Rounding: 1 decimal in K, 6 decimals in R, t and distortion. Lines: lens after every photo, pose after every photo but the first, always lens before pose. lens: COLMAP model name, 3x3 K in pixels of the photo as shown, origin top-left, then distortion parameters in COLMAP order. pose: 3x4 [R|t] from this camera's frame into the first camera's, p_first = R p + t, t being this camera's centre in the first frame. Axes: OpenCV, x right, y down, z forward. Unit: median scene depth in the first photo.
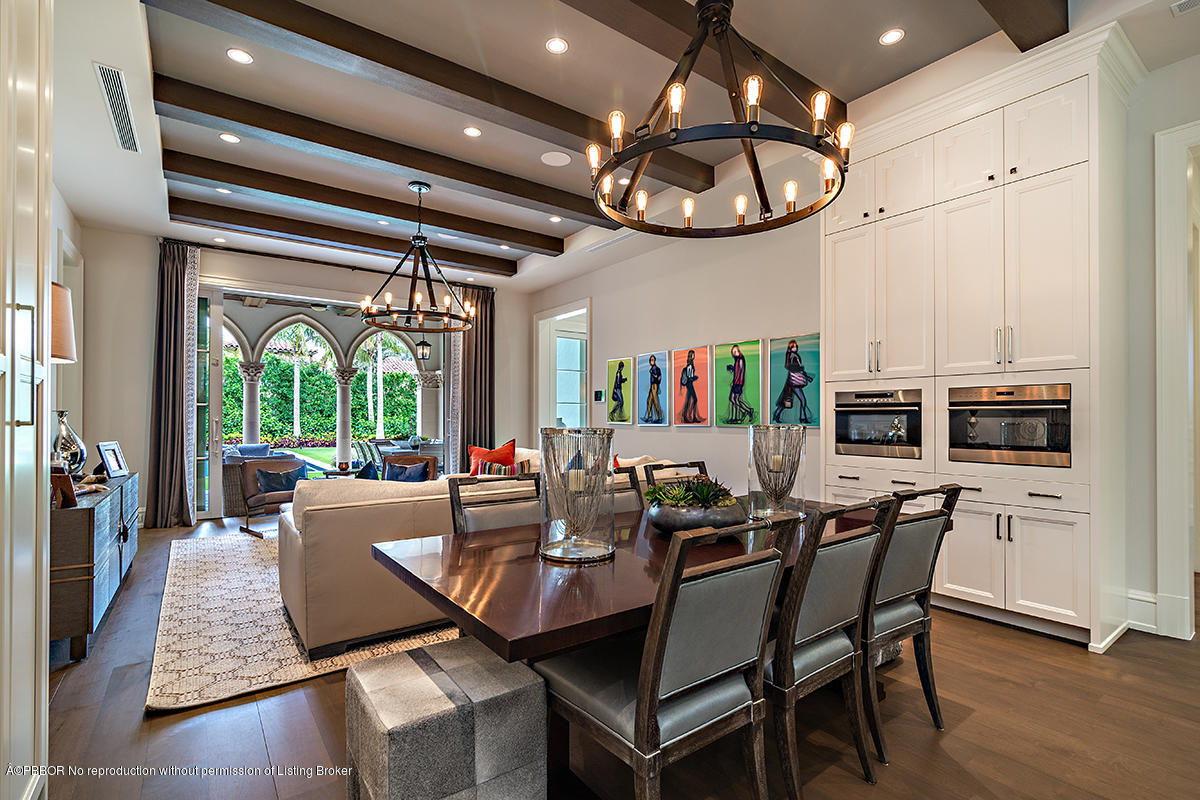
lens RADIAL K [[556.0, 0, 602.4], [0, 556.0, 403.9], [0, 0, 1]] dist [-0.016524, 0.001537]
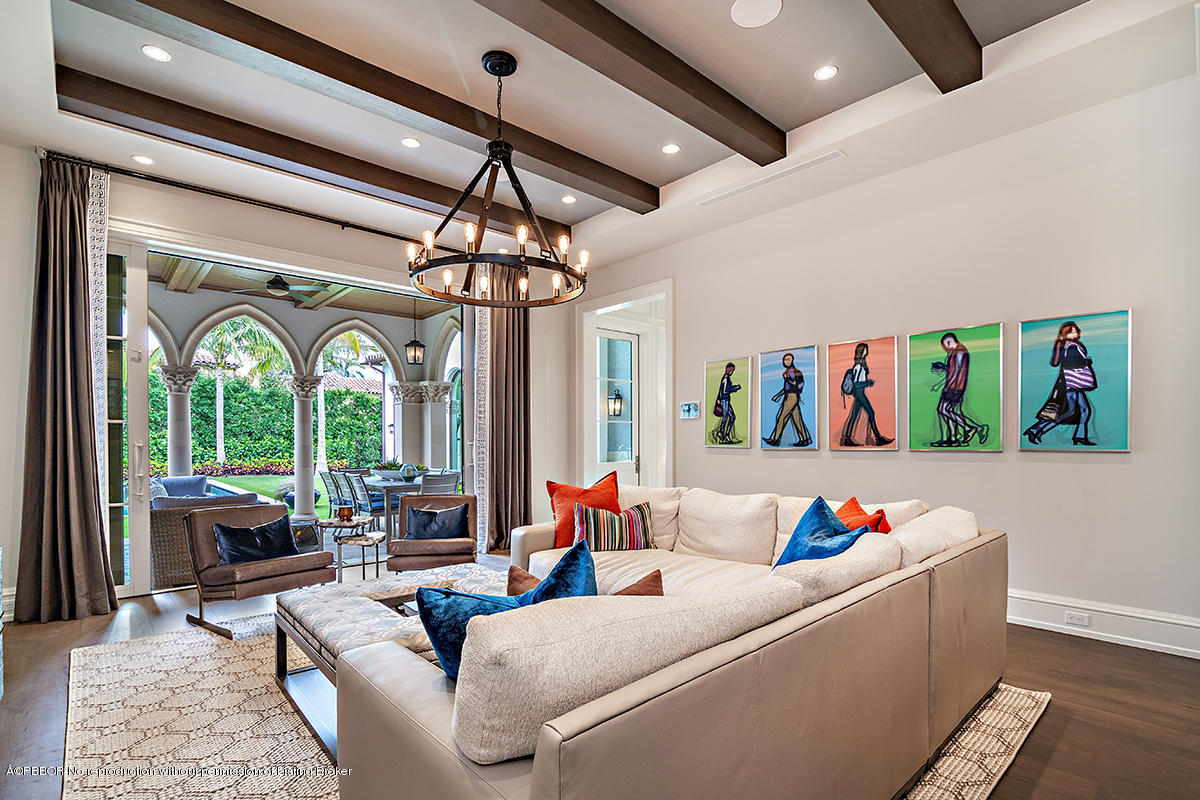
lens RADIAL K [[556.0, 0, 584.1], [0, 556.0, 436.7], [0, 0, 1]] dist [-0.016524, 0.001537]
pose [[0.995292, -0.001672, 0.096912, -0.217874], [-0.000075, 0.999838, 0.018013, 0.008325], [-0.096927, -0.017935, 0.995130, 0.274854]]
